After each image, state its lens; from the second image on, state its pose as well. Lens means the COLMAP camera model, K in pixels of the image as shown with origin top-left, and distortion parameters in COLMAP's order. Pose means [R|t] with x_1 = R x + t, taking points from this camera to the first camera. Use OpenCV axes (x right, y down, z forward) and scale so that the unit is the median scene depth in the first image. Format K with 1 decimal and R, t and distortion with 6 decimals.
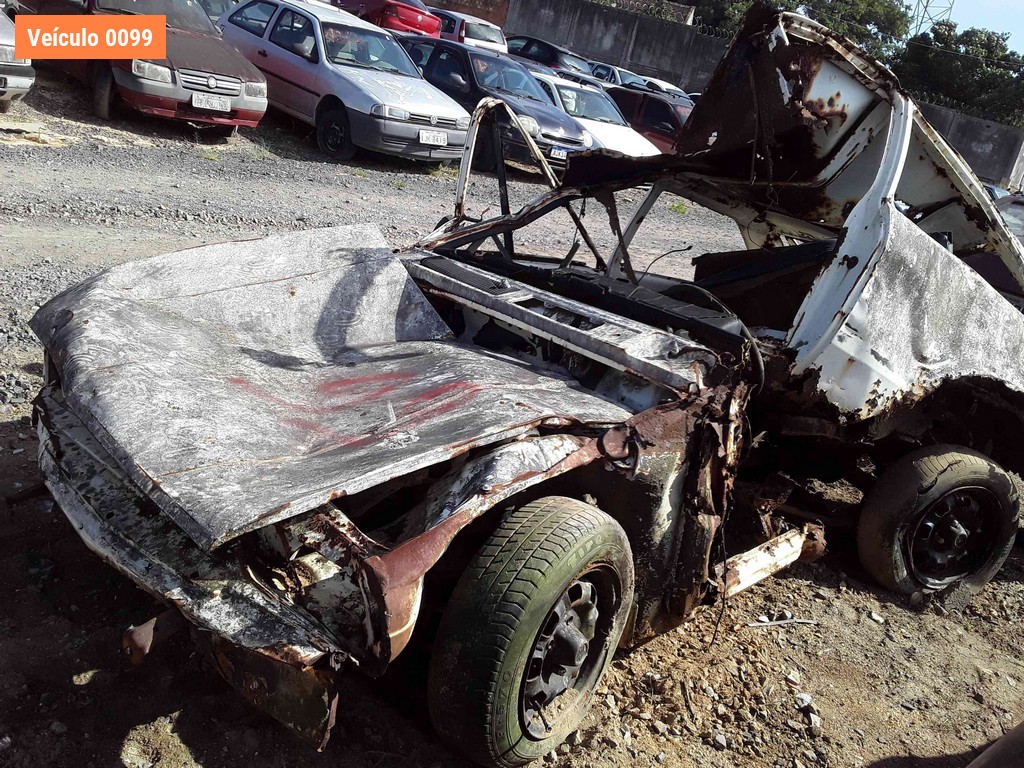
lens RADIAL K [[951.9, 0, 512.0], [0, 951.9, 384.0], [0, 0, 1]] dist [0.096348, -0.194687]
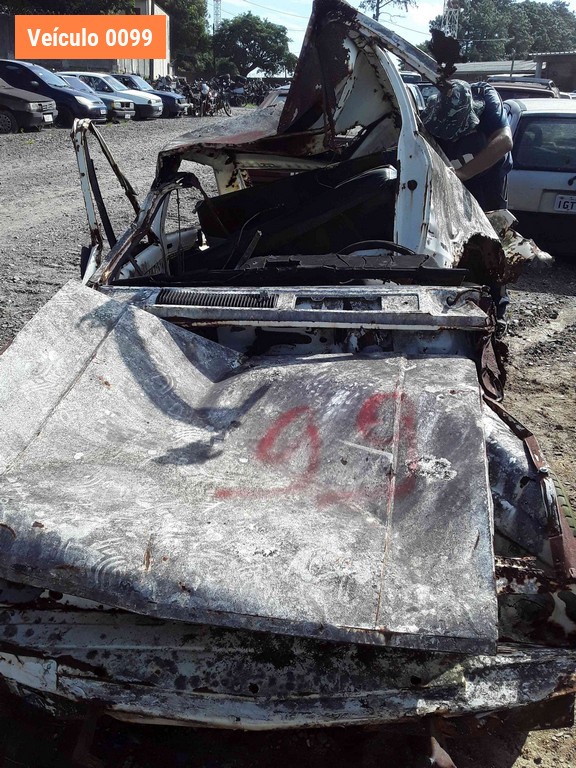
lens RADIAL K [[714.0, 0, 288.0], [0, 714.0, 384.0], [0, 0, 1]] dist [0.096348, -0.194687]
pose [[0.731686, -0.425638, 0.532417, -0.528078], [0.320716, 0.904191, 0.282100, -0.263110], [-0.601479, -0.035654, 0.798093, 0.352914]]
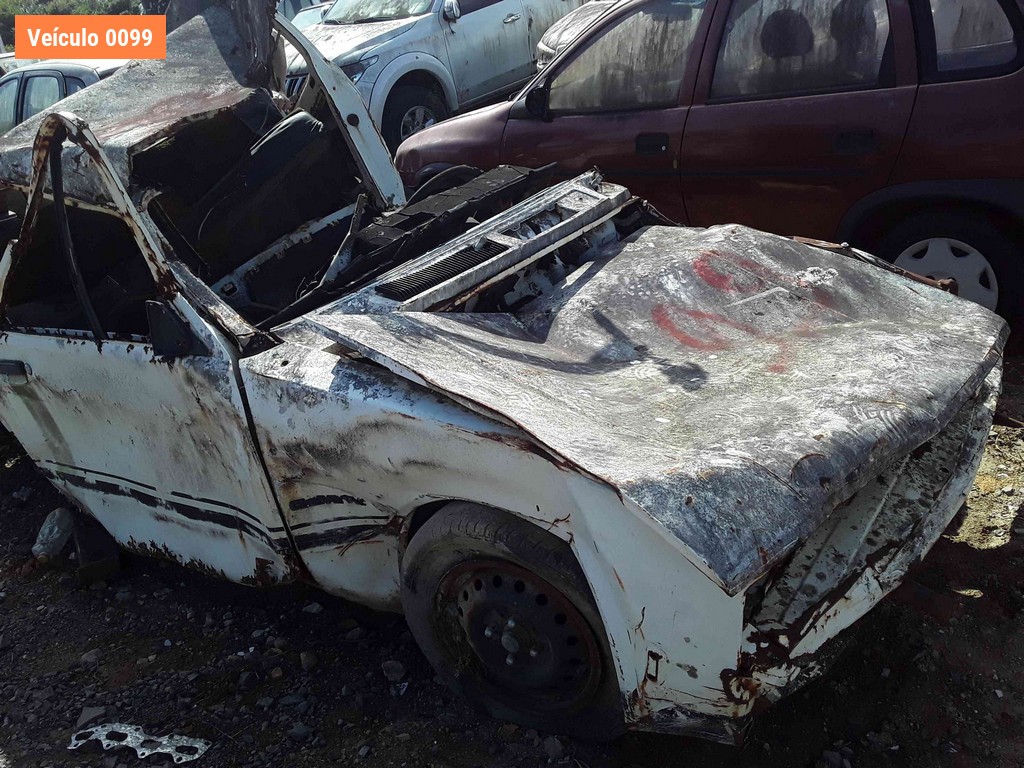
lens RADIAL K [[951.9, 0, 512.0], [0, 951.9, 384.0], [0, 0, 1]] dist [0.096348, -0.194687]
pose [[-0.203961, -0.538097, 0.817834, -0.915955], [0.382531, 0.725175, 0.572531, -0.569693], [-0.901149, 0.429621, 0.057931, 1.086516]]
